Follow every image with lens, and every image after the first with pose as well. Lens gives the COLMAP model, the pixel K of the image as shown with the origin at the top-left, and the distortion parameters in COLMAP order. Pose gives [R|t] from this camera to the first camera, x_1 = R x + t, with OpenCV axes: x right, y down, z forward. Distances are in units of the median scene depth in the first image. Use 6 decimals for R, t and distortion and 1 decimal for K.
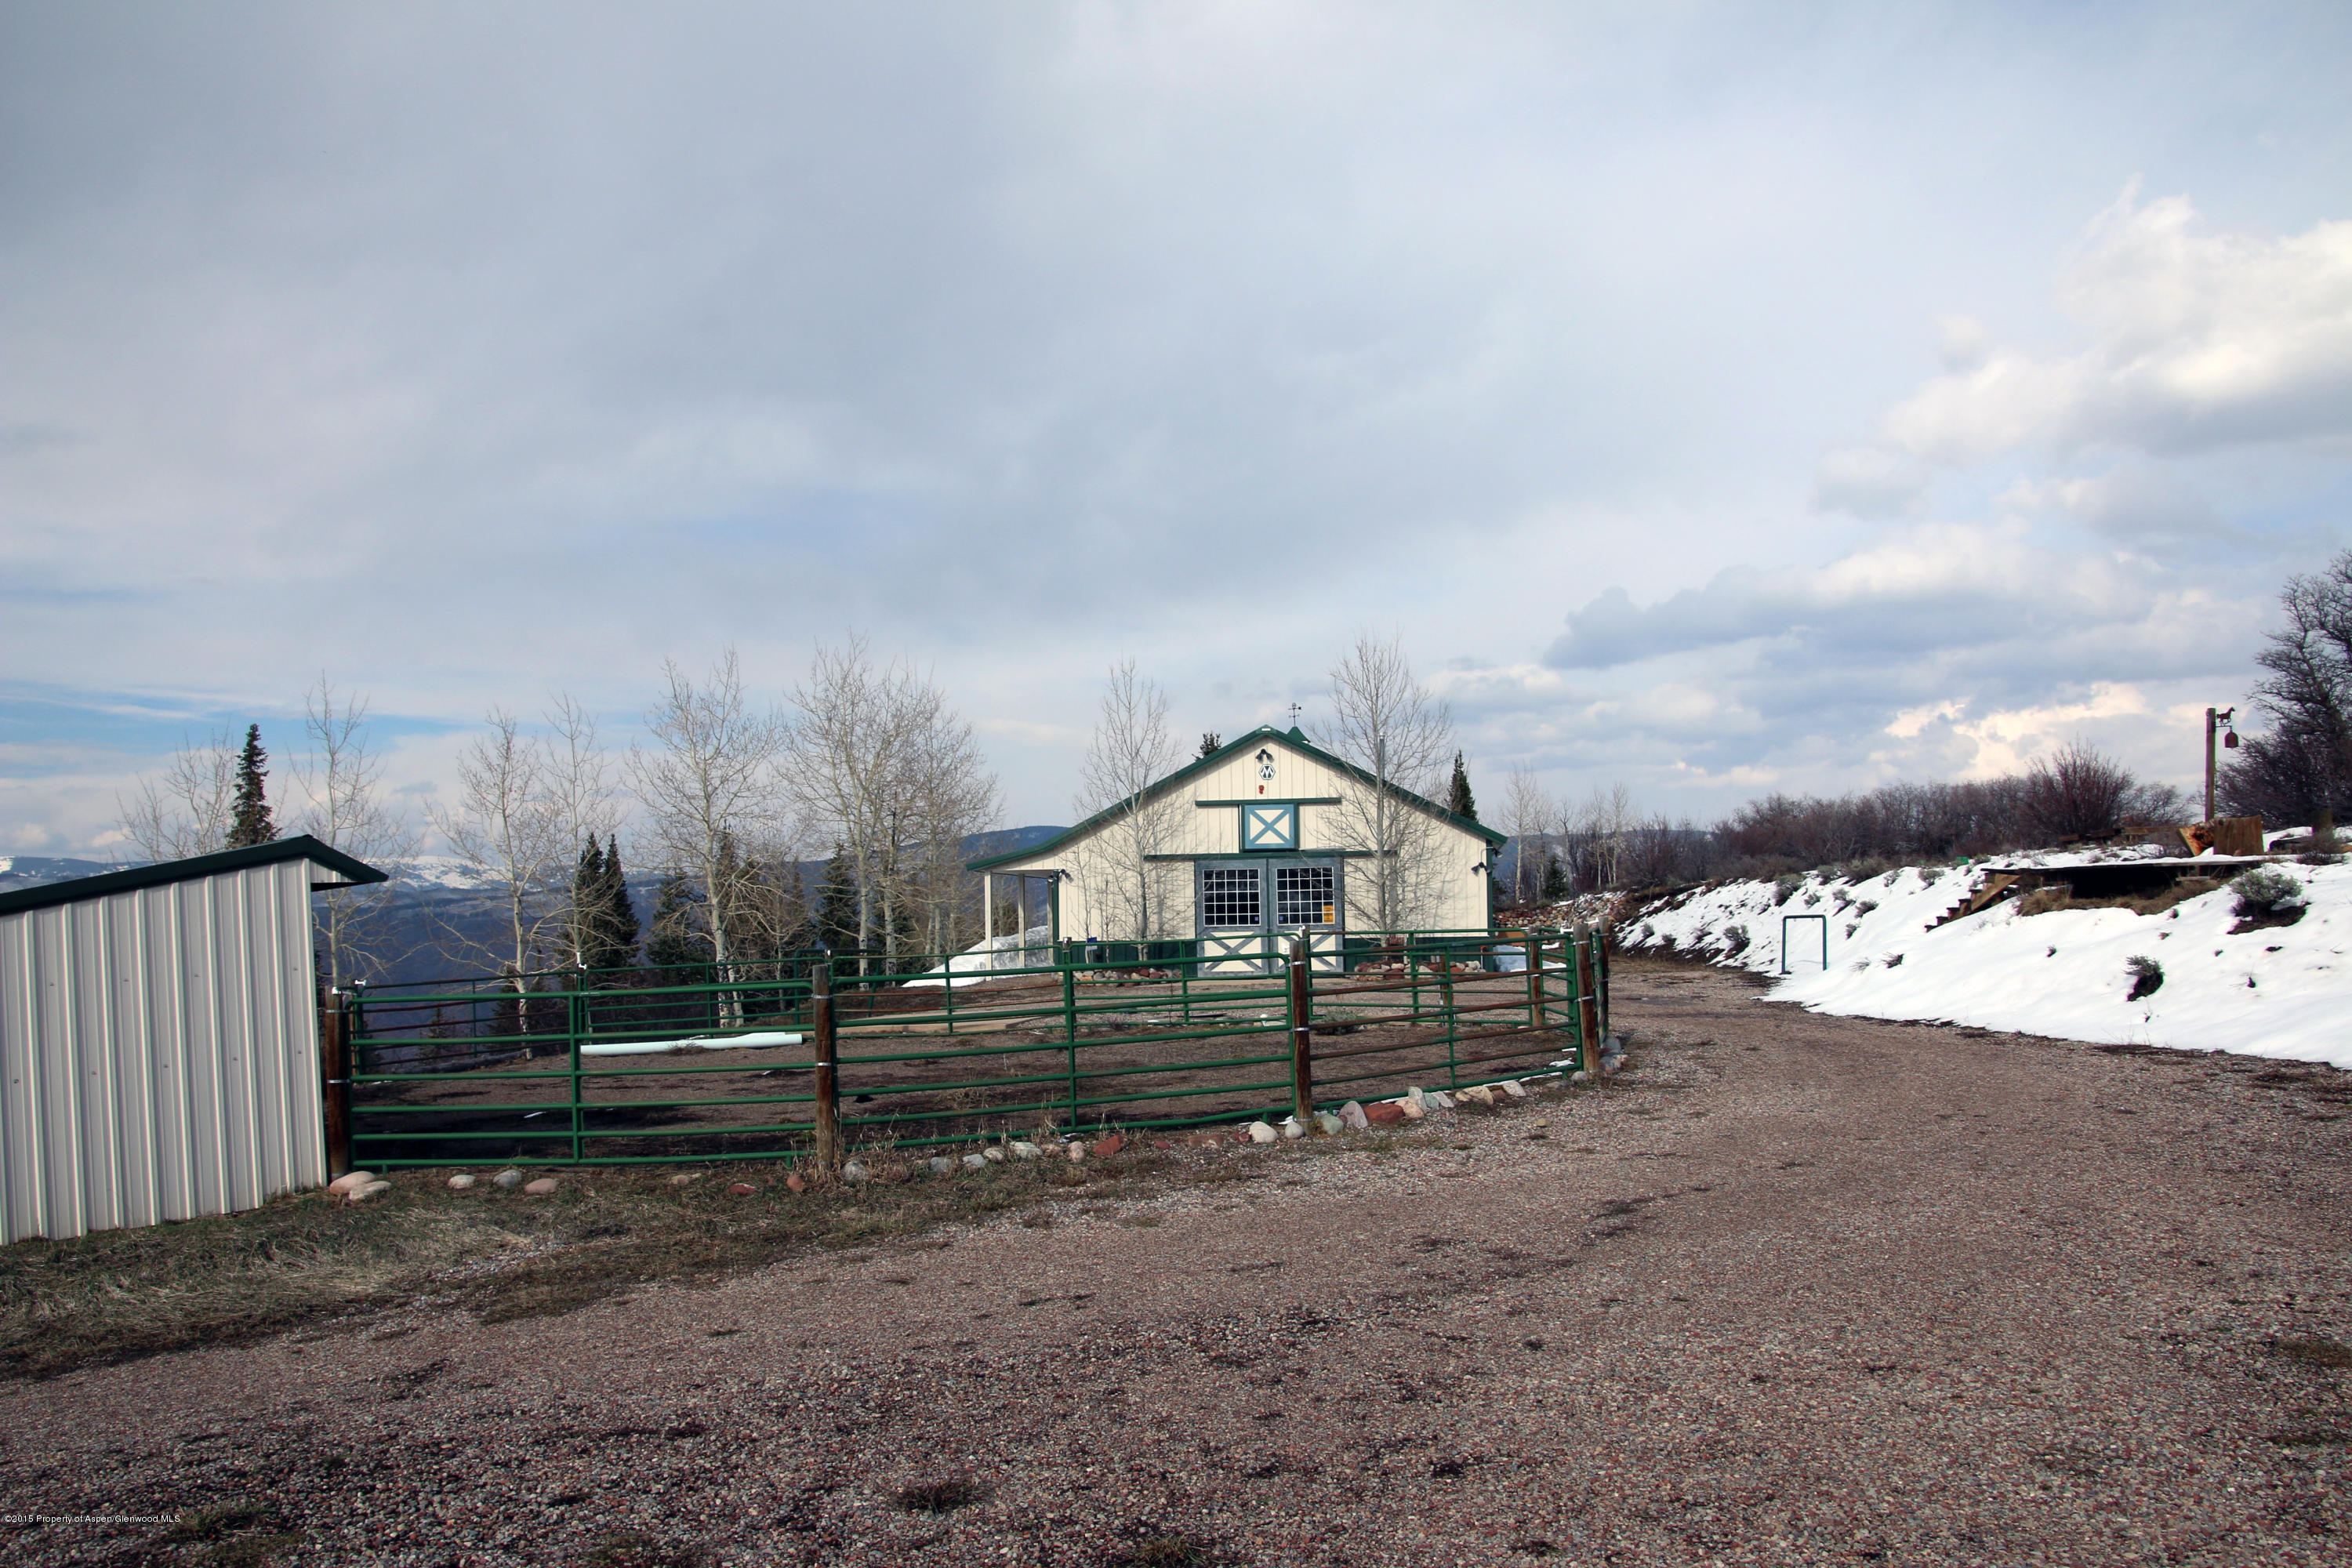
lens RADIAL K [[1754.9, 0, 1135.8], [0, 1754.9, 804.7], [0, 0, 1]] dist [-0.133414, 0.085981]
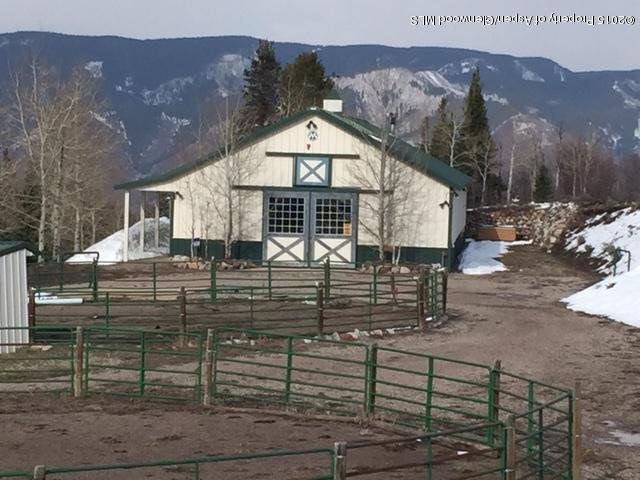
lens RADIAL K [[2084.5, 0, 320.0], [0, 2084.5, 240.0], [0, 0, 1]] dist [0.081049, -0.454460]
pose [[0.995601, 0.040598, 0.084437, -0.071308], [-0.049366, 0.993300, 0.104490, -0.120735], [-0.079629, -0.108199, 0.990935, -0.843945]]
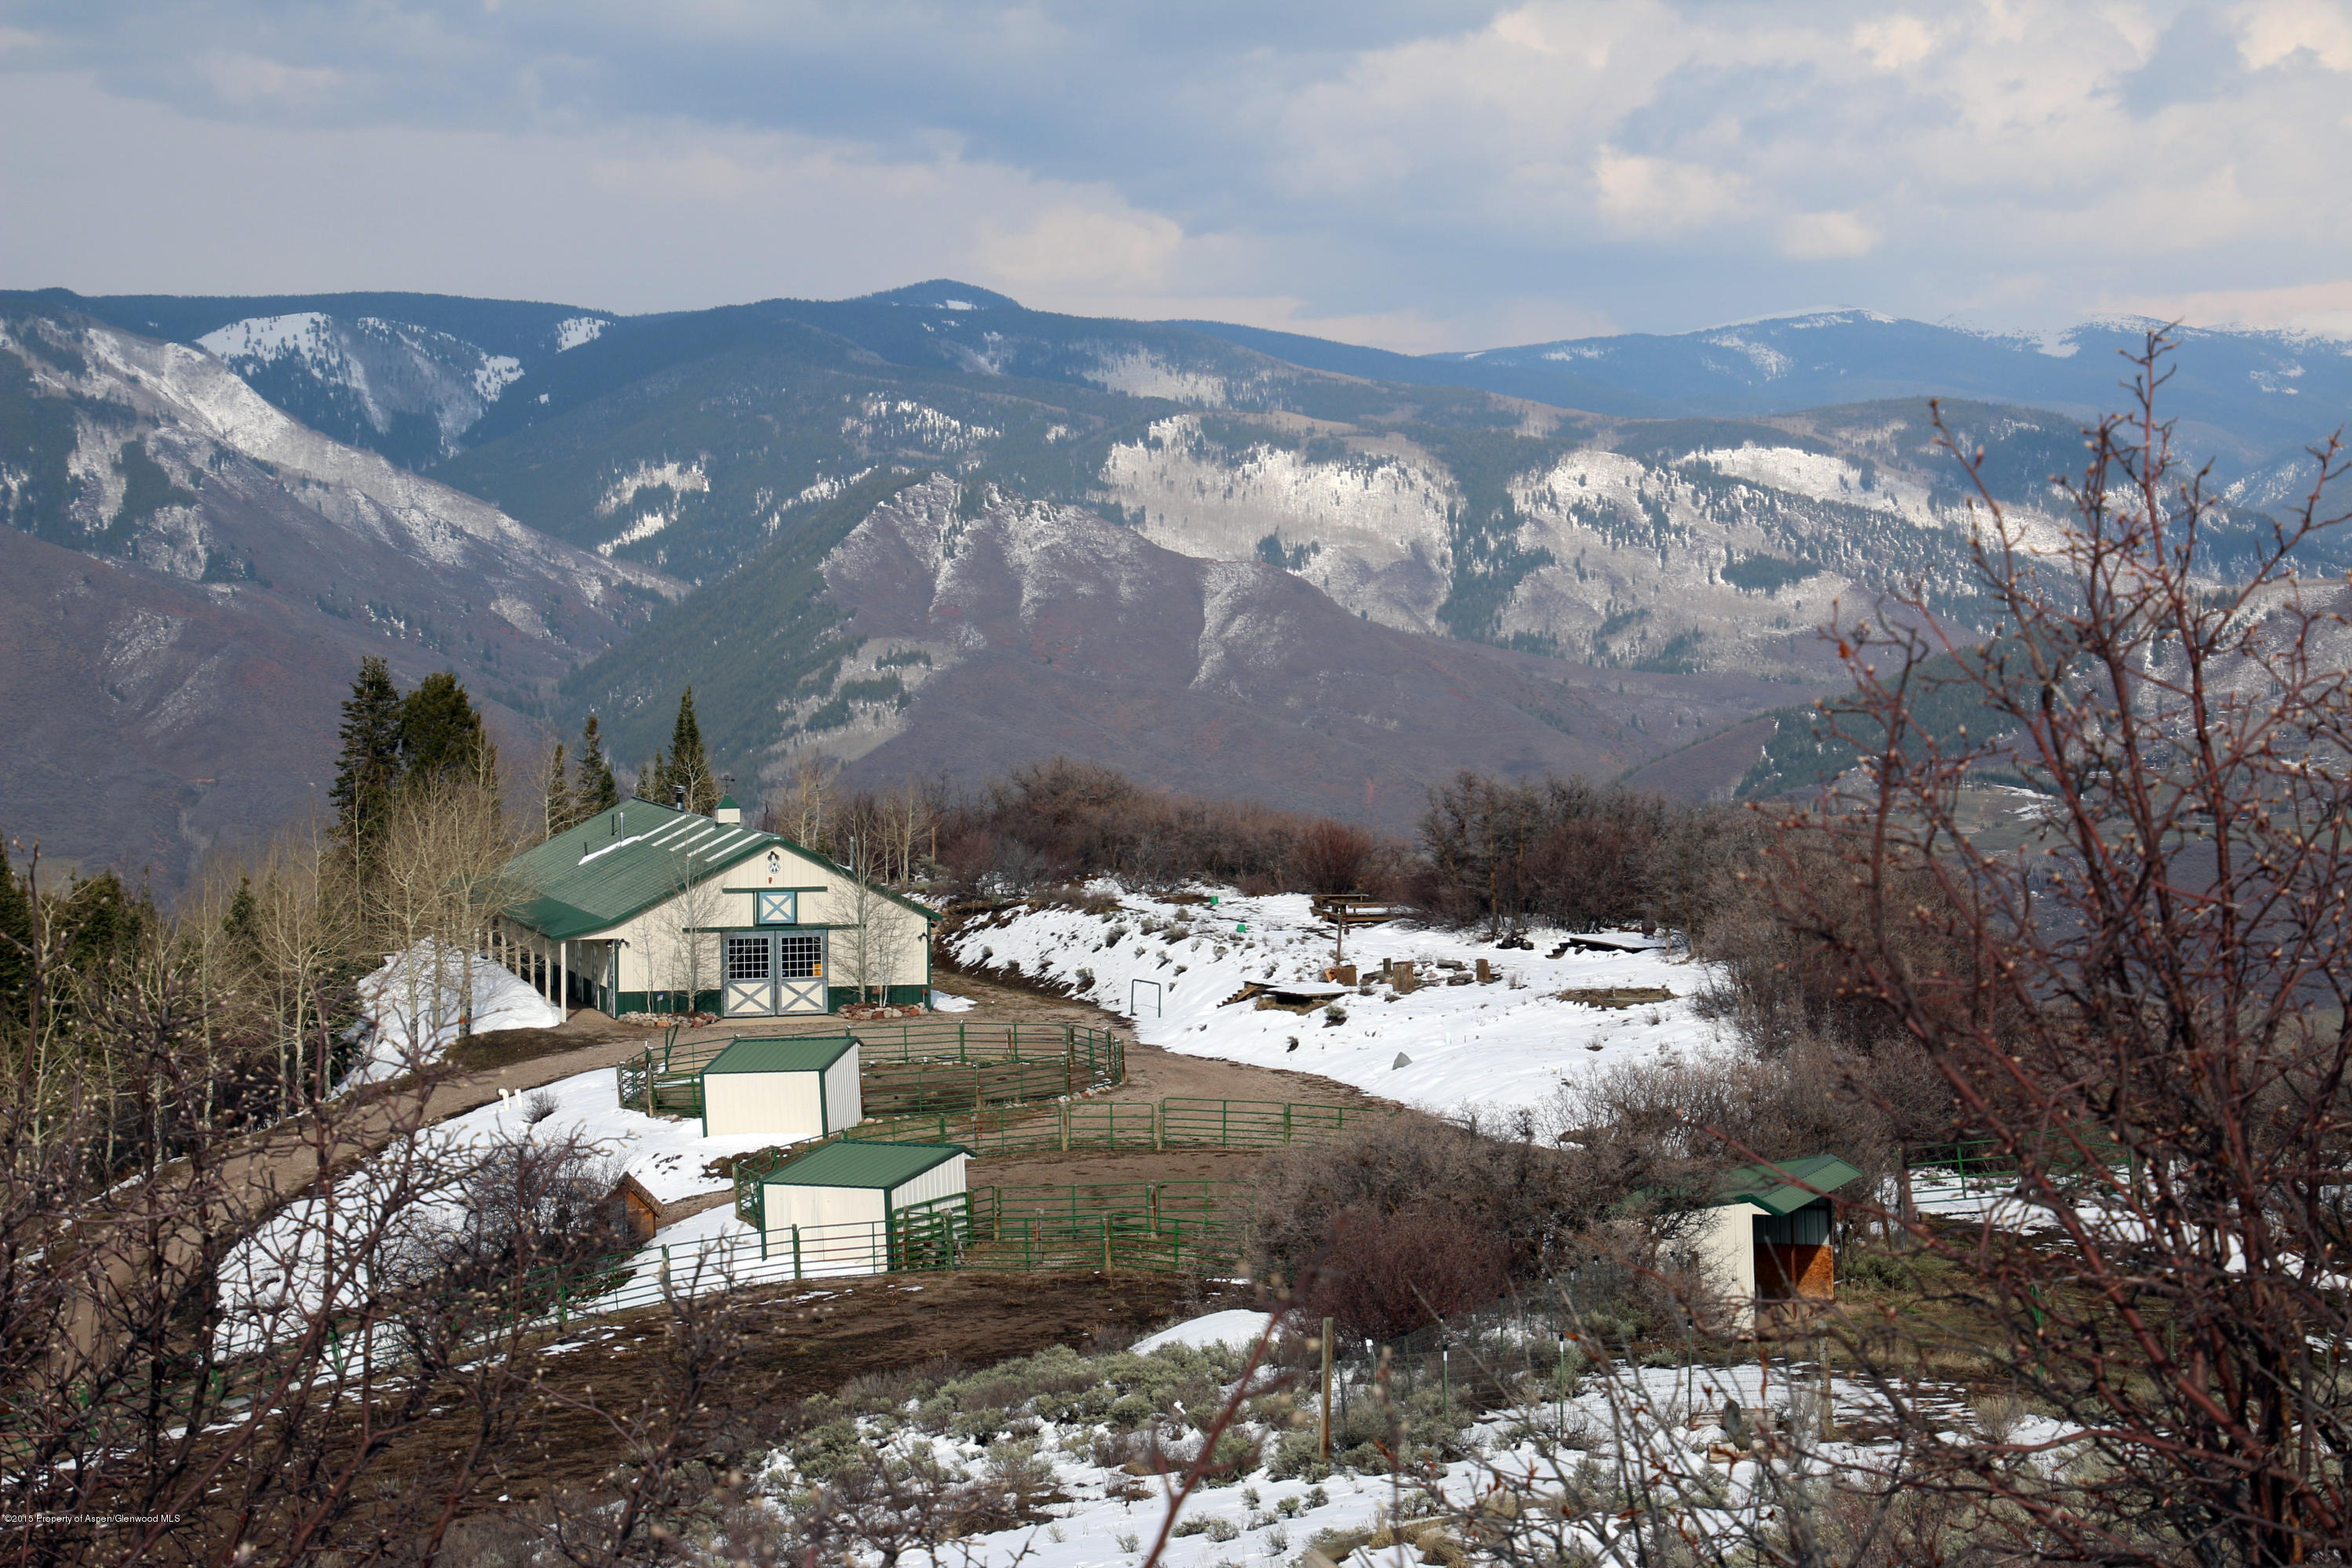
lens RADIAL K [[5440.9, 0, 1176.0], [0, 5440.9, 784.0], [0, 0, 1]] dist [0.537027, 0.008553]
pose [[0.910770, -0.007131, 0.412853, -1.421704], [-0.035610, 0.994769, 0.095738, -0.510630], [-0.411377, -0.101897, 0.905752, -3.039625]]
